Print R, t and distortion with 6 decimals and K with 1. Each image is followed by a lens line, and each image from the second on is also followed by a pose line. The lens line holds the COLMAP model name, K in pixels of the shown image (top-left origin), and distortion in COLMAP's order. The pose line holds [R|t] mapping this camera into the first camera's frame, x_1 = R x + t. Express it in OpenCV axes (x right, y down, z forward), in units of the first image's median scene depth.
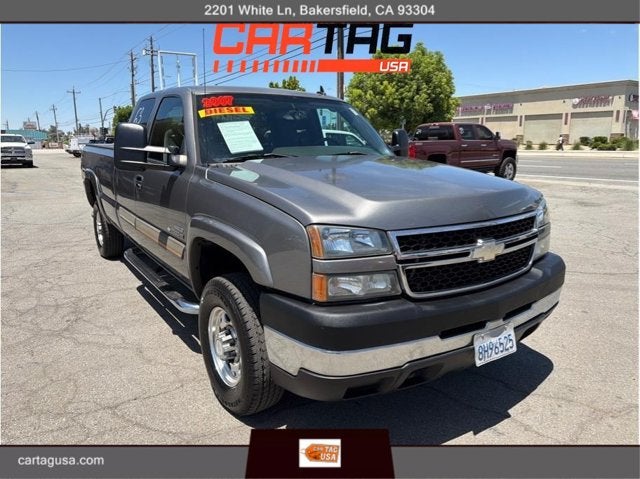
lens RADIAL K [[456.9, 0, 316.7], [0, 456.9, 241.7], [0, 0, 1]] dist [0.041875, -0.050452]
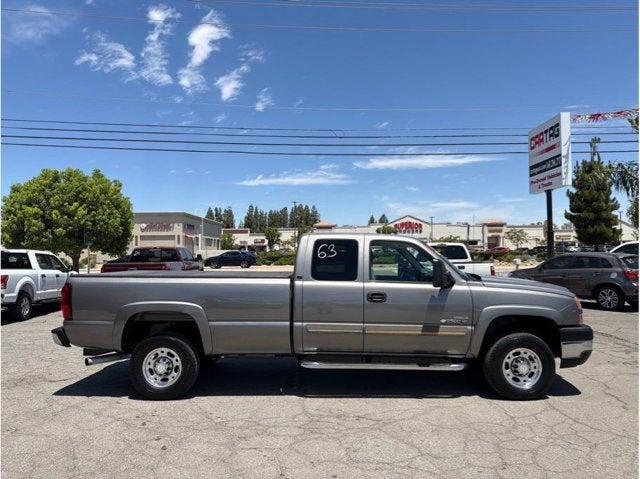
lens RADIAL K [[456.9, 0, 322.6], [0, 456.9, 237.9], [0, 0, 1]] dist [0.041875, -0.050452]
pose [[0.555343, 0.034490, 0.830906, -0.292739], [0.179927, 0.970491, -0.160540, -0.020577], [-0.811924, 0.238657, 0.532750, 0.058608]]
